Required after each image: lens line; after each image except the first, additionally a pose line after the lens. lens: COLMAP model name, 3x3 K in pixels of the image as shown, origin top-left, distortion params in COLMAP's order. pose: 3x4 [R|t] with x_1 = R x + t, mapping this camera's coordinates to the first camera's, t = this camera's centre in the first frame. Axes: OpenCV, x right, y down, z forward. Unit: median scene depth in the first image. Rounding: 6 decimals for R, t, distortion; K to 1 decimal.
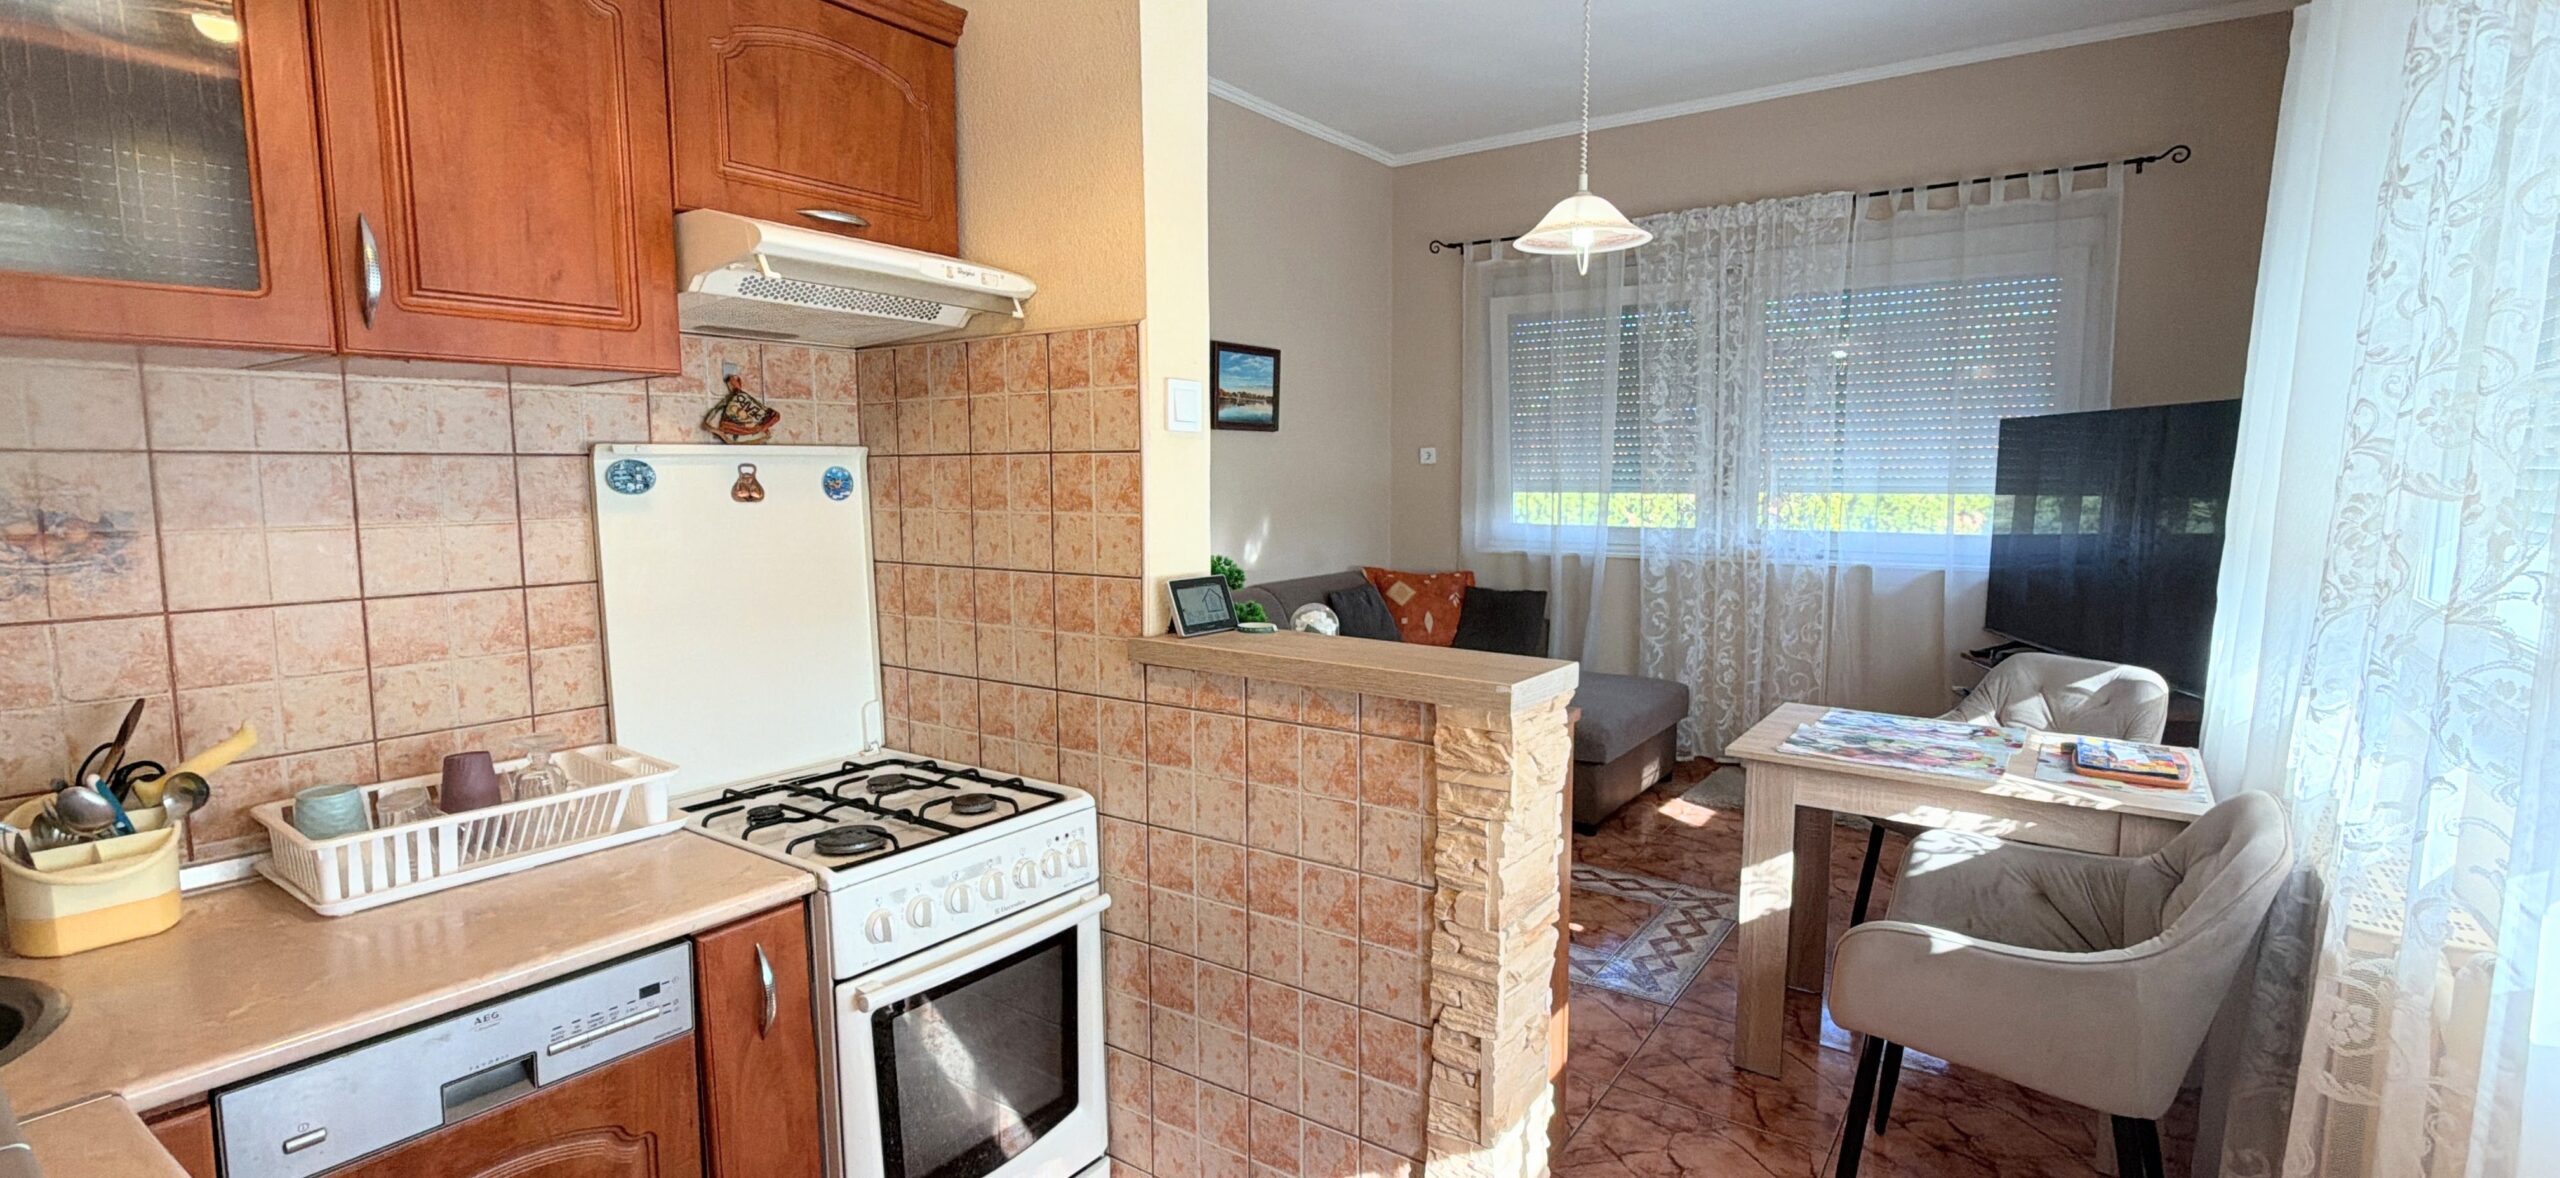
lens RADIAL K [[1164.0, 0, 1282.0], [0, 1164.0, 588.6], [0, 0, 1]] dist [0.001634, -0.001768]
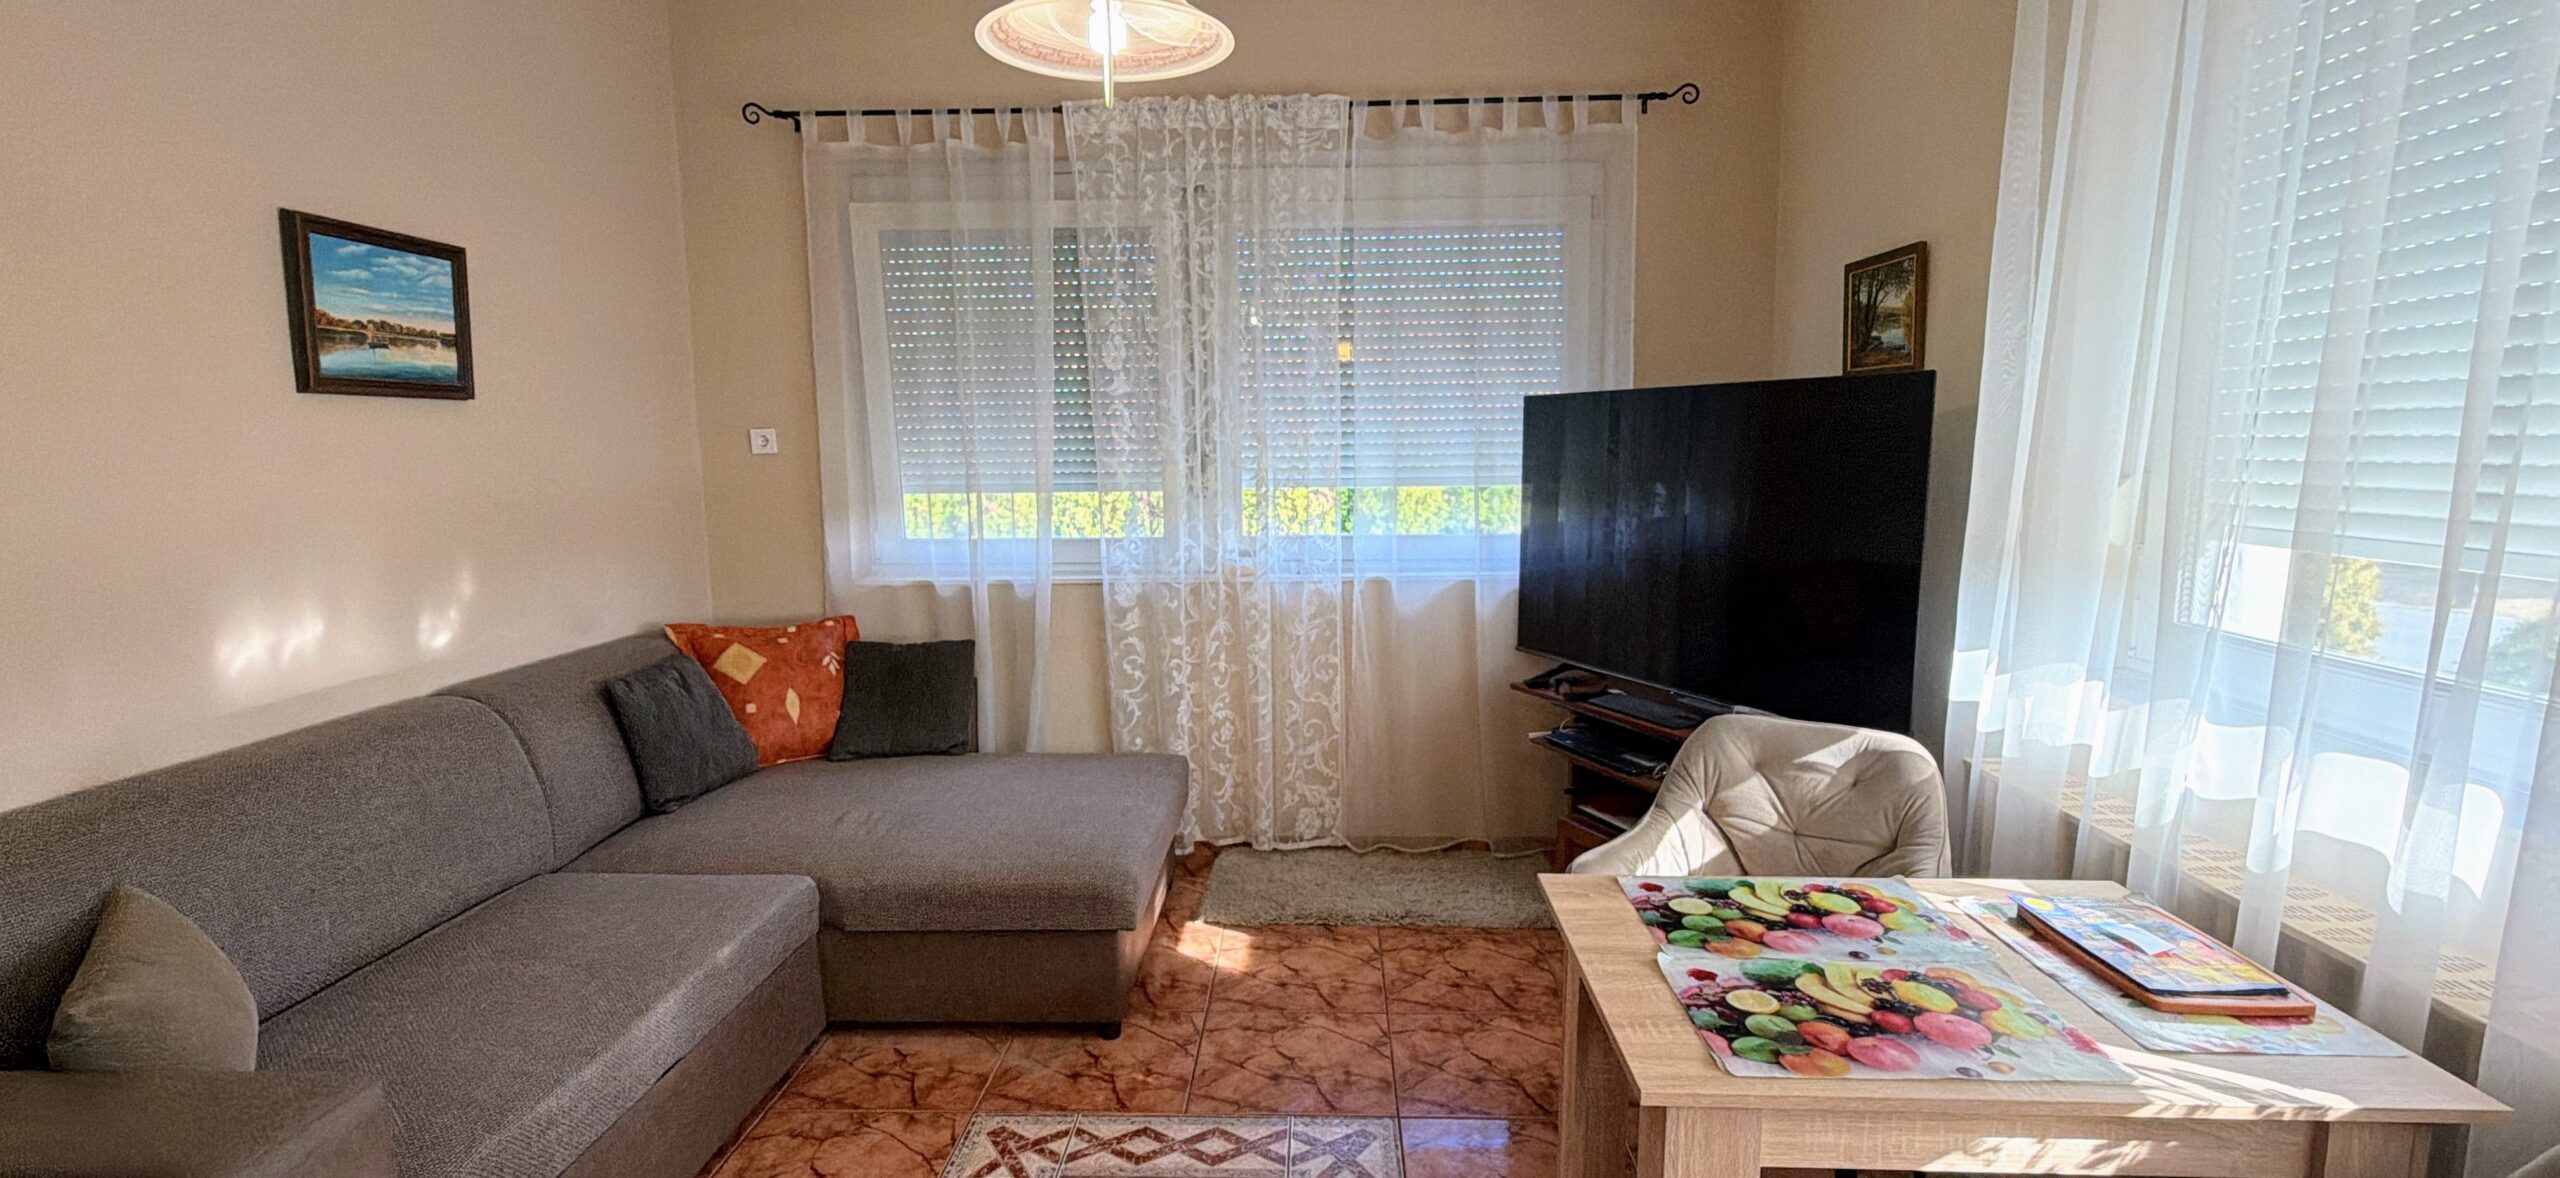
lens RADIAL K [[1164.0, 0, 1285.7], [0, 1164.0, 588.9], [0, 0, 1]] dist [0.001634, -0.001768]
pose [[0.838424, -0.074206, 0.539943, 0.014388], [0.064883, 0.997232, 0.036302, -0.043194], [-0.541142, 0.004596, 0.840919, 0.344555]]
